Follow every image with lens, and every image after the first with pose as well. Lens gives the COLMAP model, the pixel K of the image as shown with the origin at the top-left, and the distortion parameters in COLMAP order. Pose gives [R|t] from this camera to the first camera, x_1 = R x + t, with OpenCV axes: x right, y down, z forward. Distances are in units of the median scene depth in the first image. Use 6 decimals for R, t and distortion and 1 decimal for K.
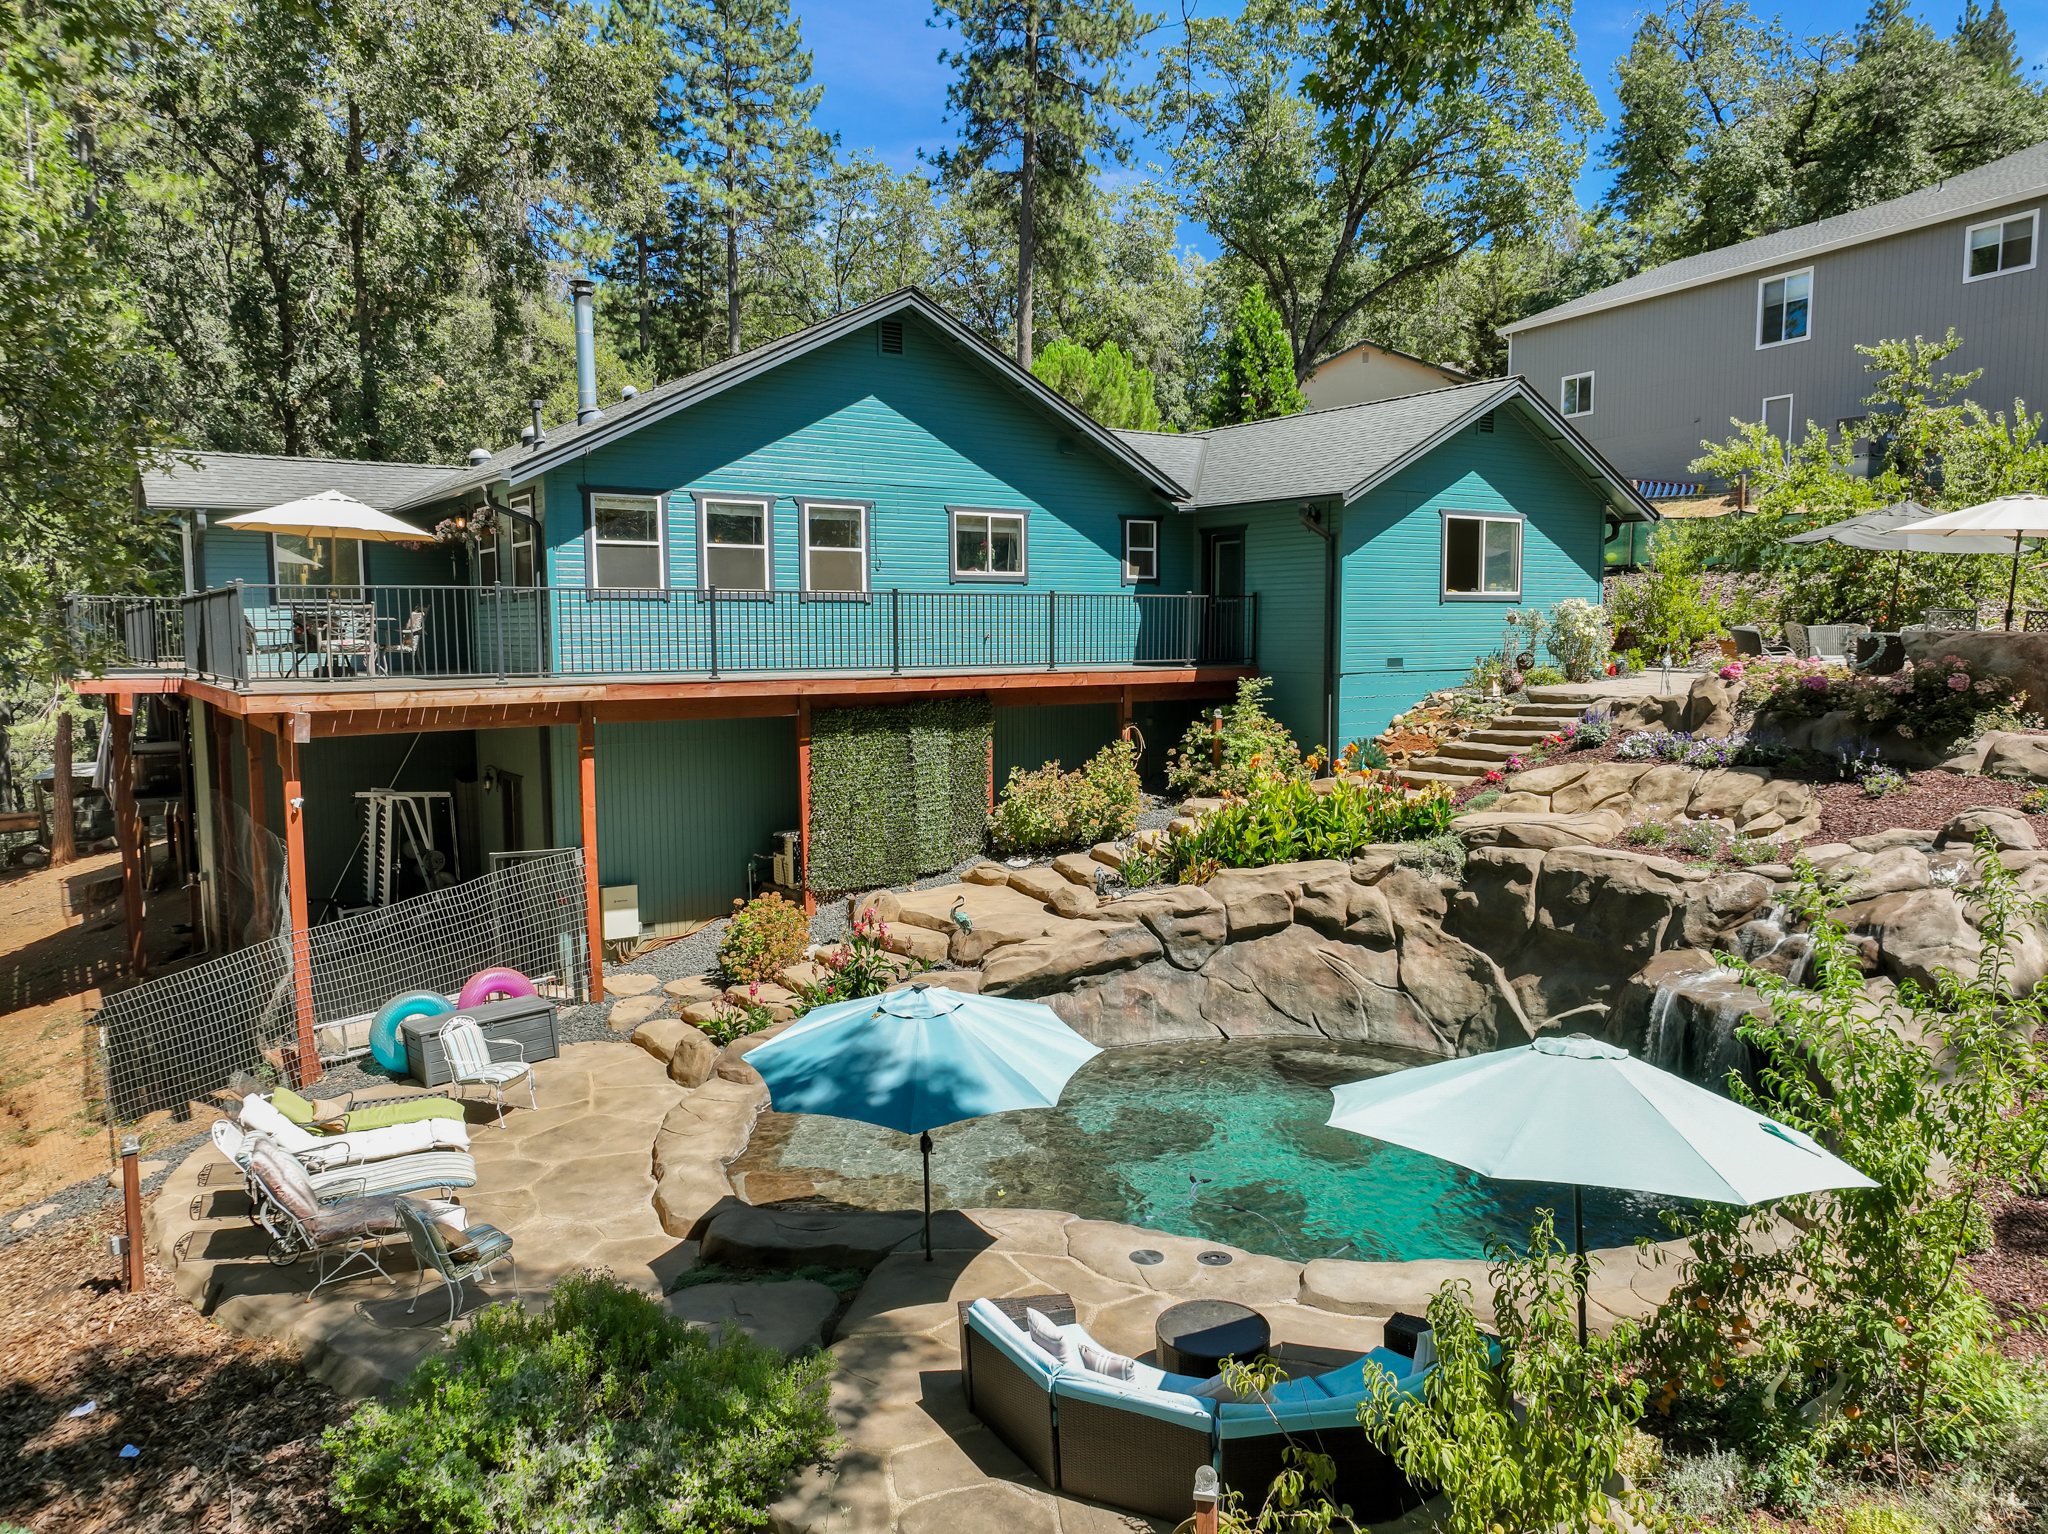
lens RADIAL K [[1429.9, 0, 1024.0], [0, 1429.9, 767.0], [0, 0, 1]] dist [0.005886, 0.003851]
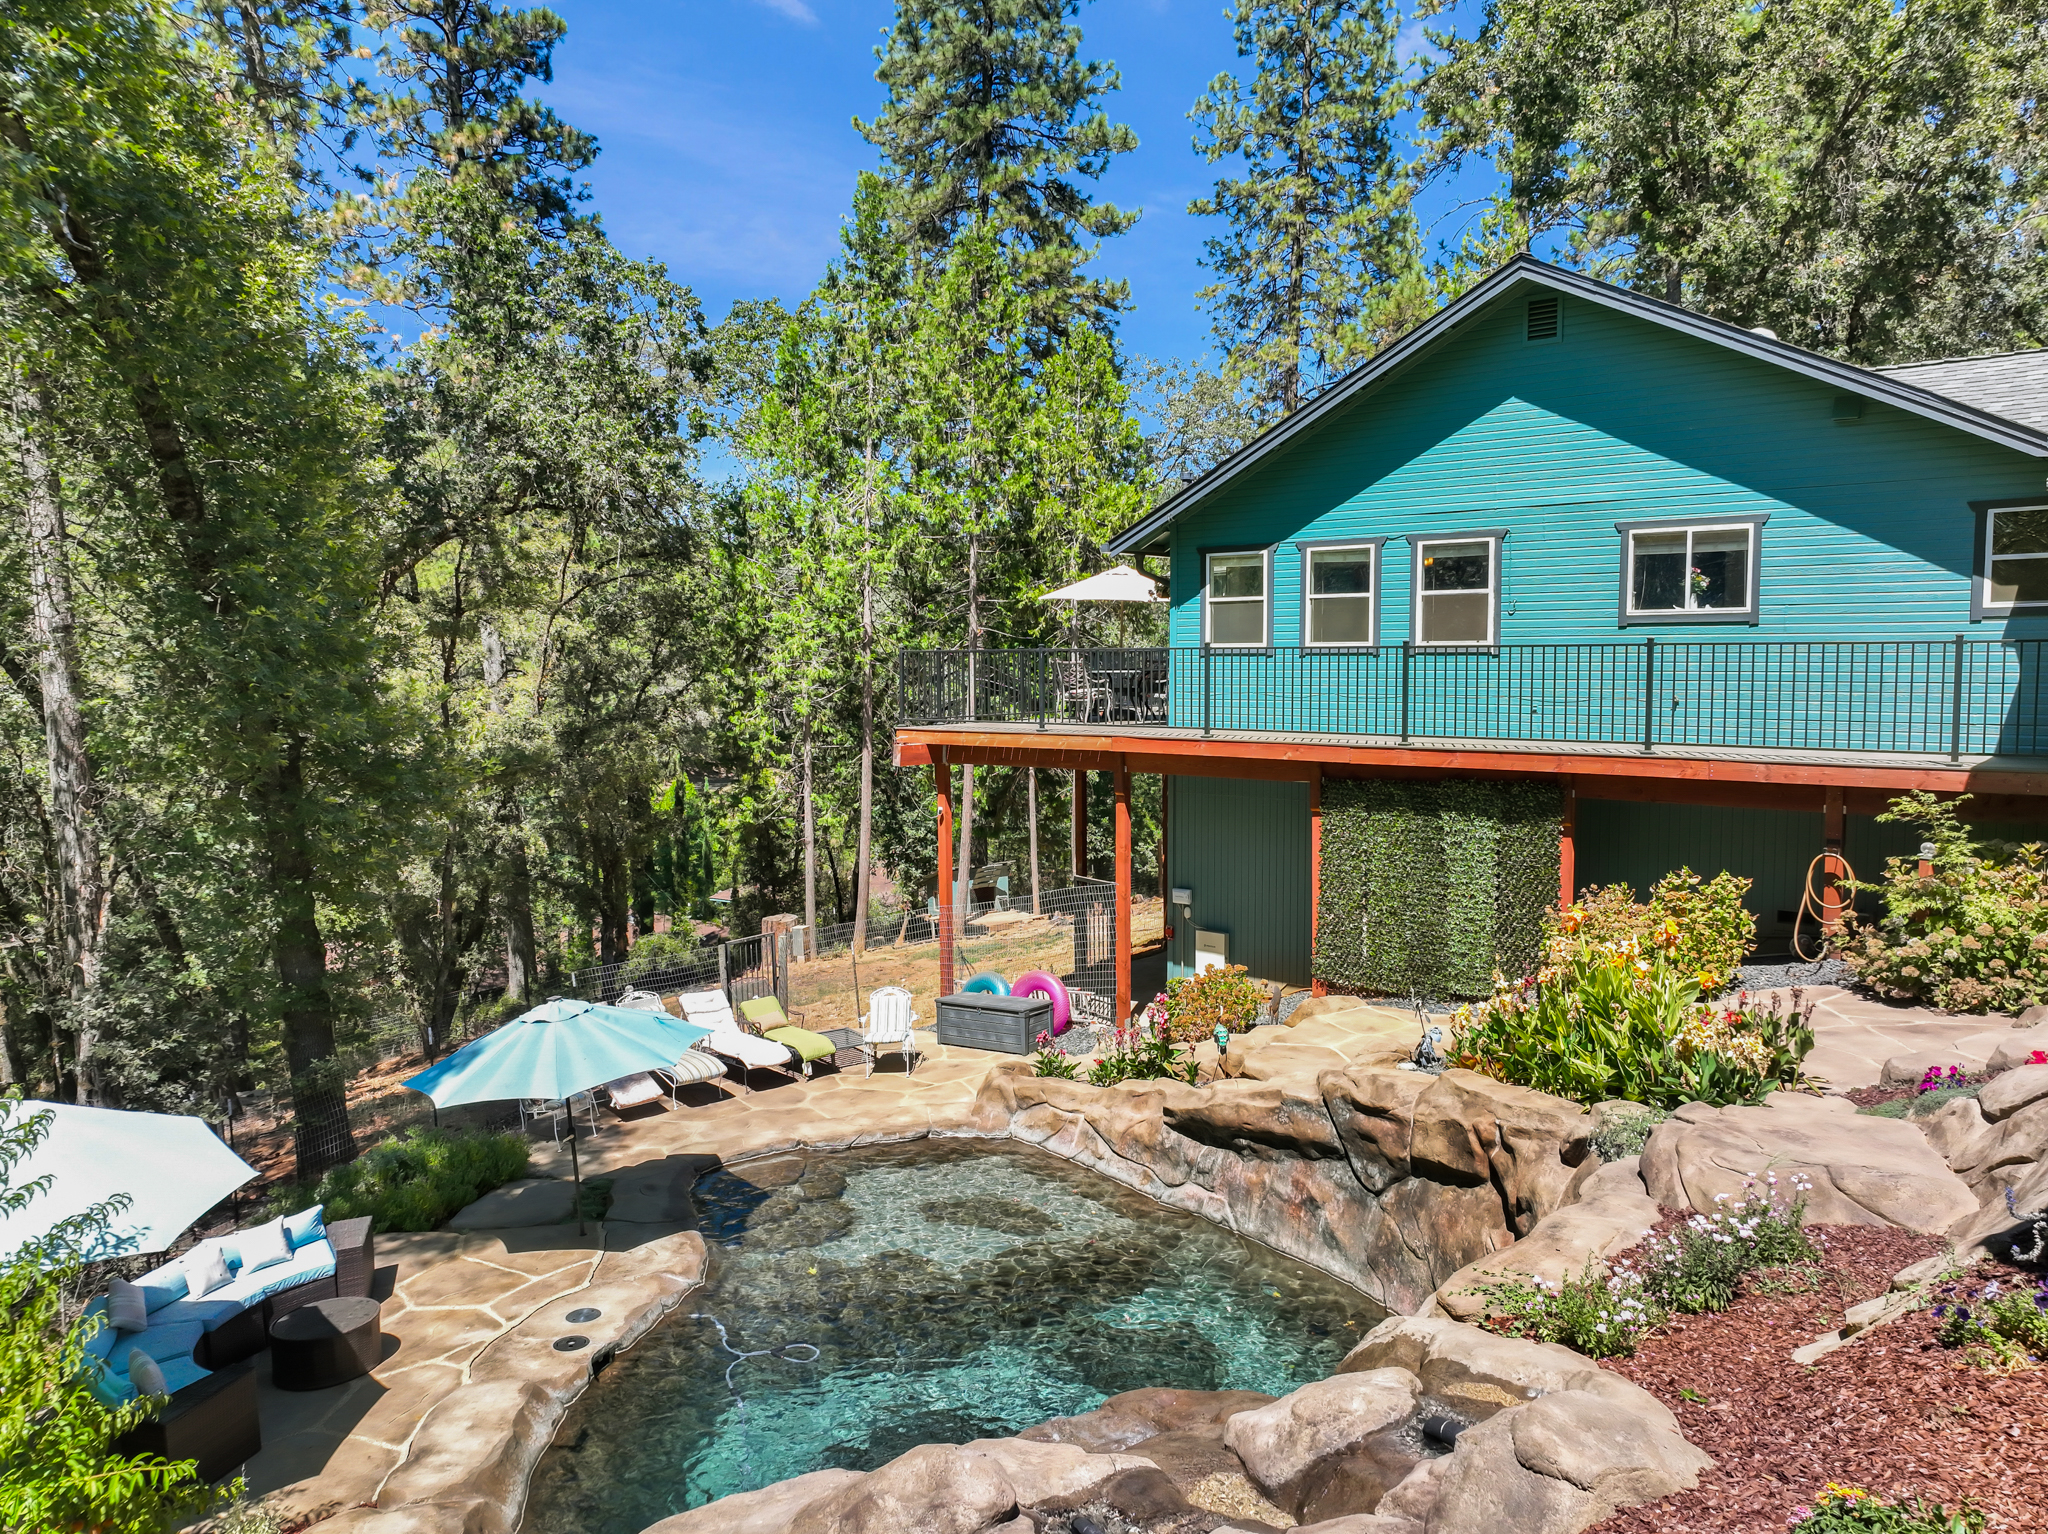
lens RADIAL K [[1429.9, 0, 1024.0], [0, 1429.9, 767.0], [0, 0, 1]] dist [0.005886, 0.003851]
pose [[0.290951, 0.070072, -0.954168, 0.644429], [-0.094949, 0.994506, 0.044082, -0.067912], [0.952015, 0.077772, 0.296006, 0.557558]]
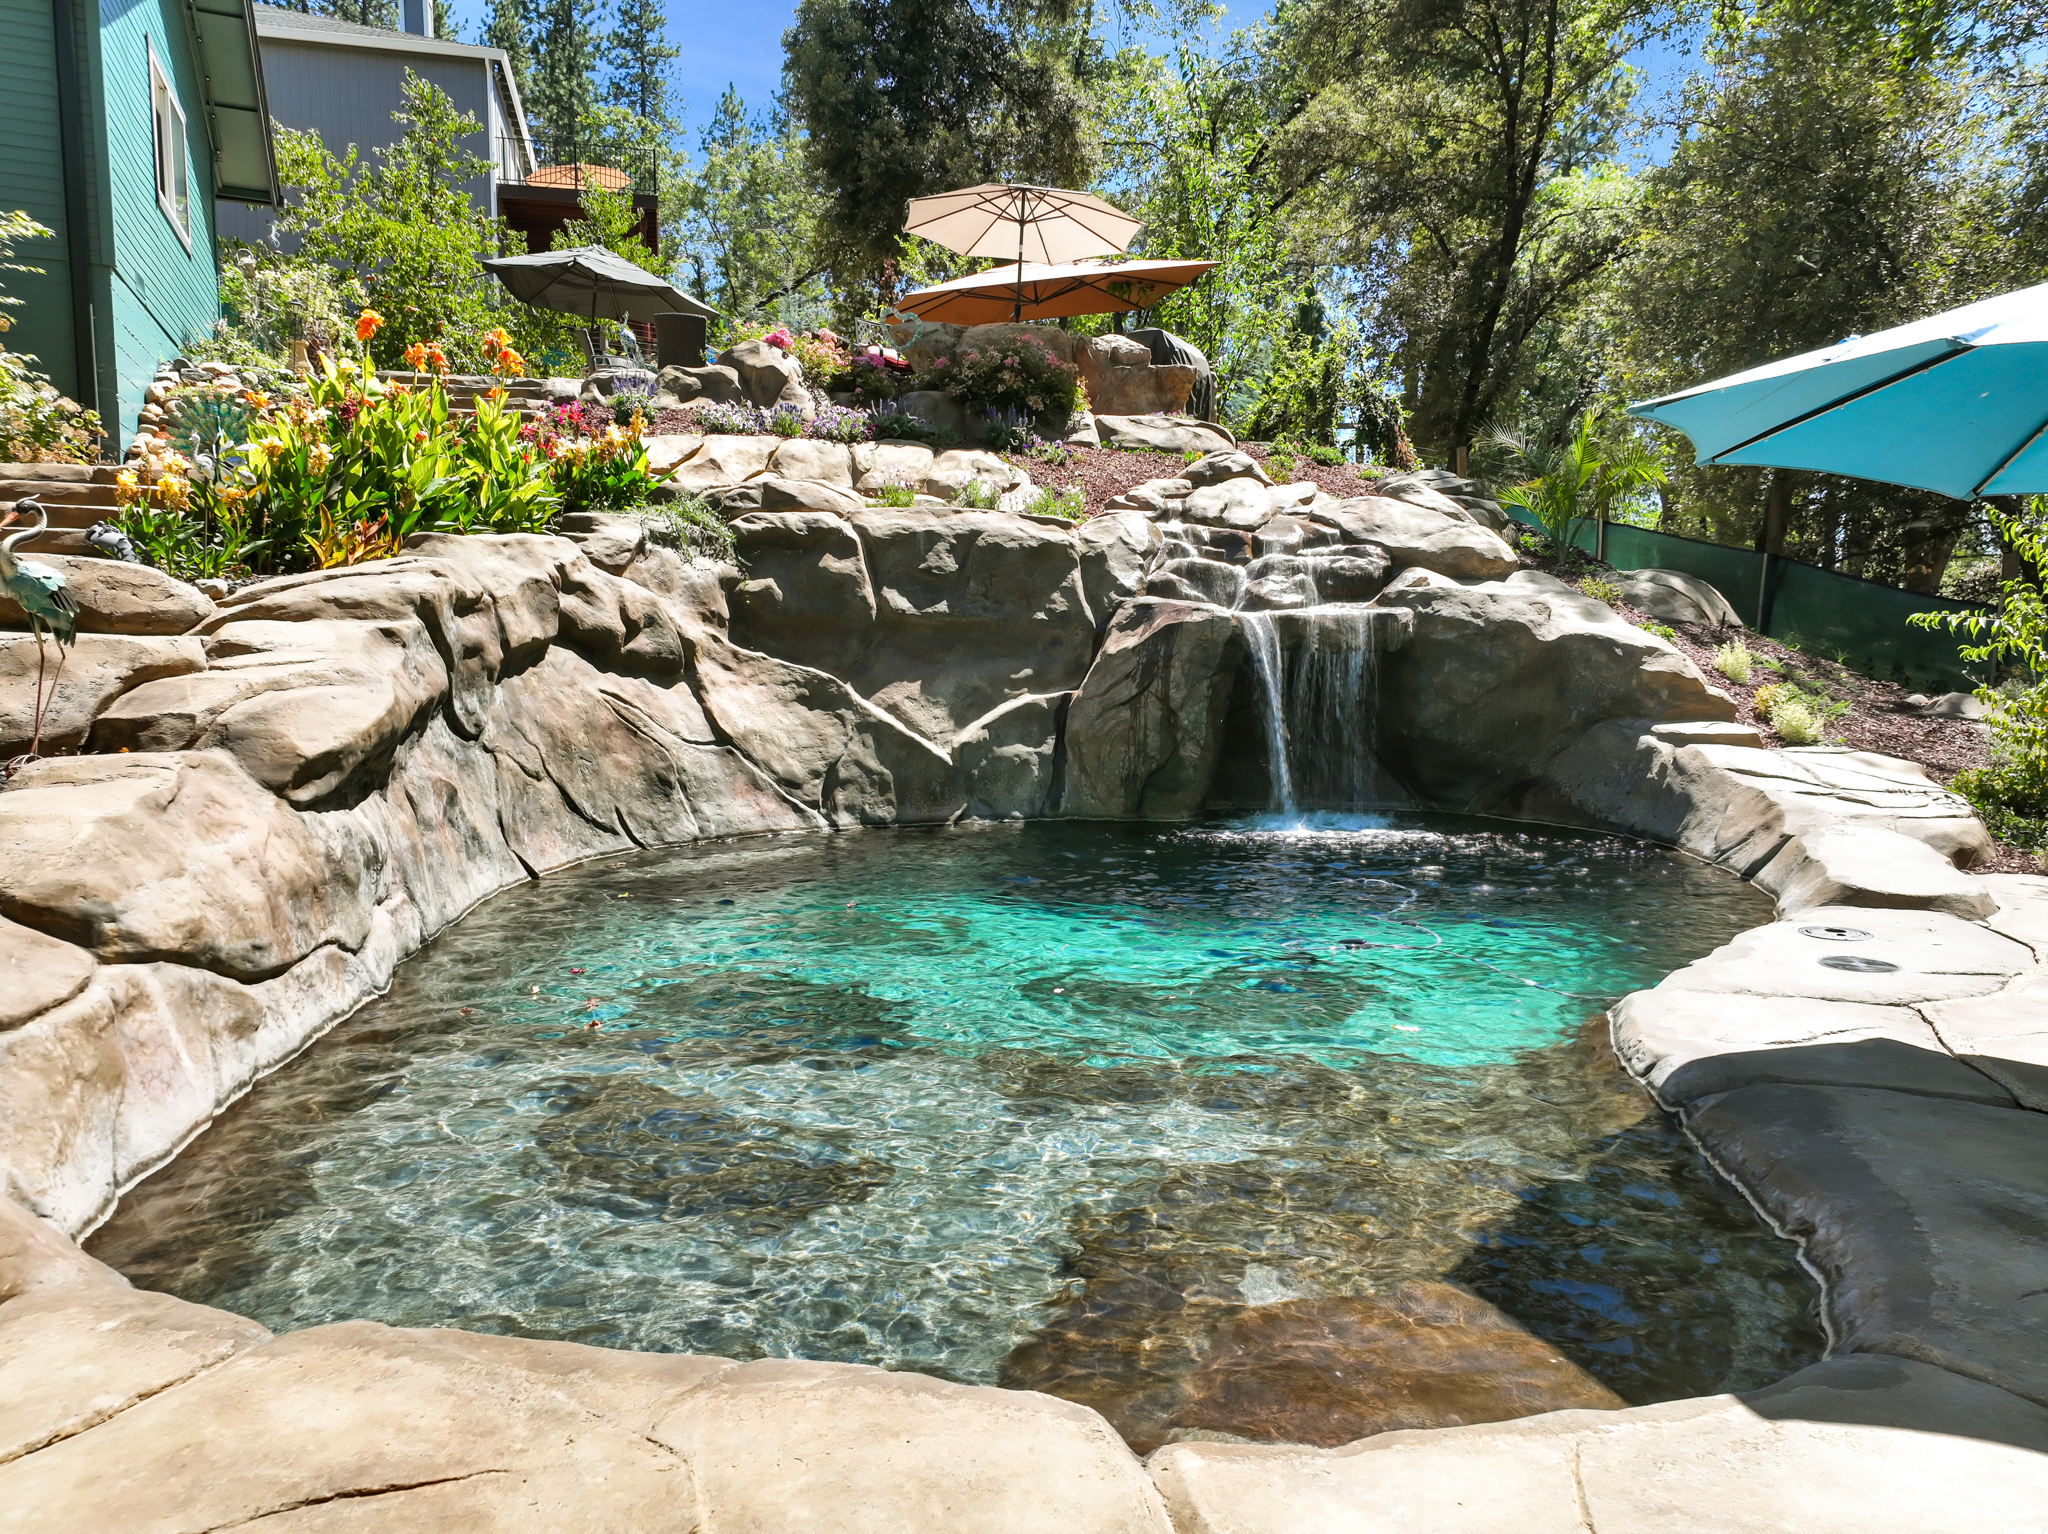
lens RADIAL K [[1439.0, 0, 1024.0], [0, 1439.0, 767.0], [0, 0, 1]] dist [0.001824, 0.001979]
pose [[0.203814, -0.069498, 0.976540, -0.254809], [0.091191, 0.994488, 0.051743, 0.130197], [-0.974753, 0.078506, 0.209028, 0.674635]]
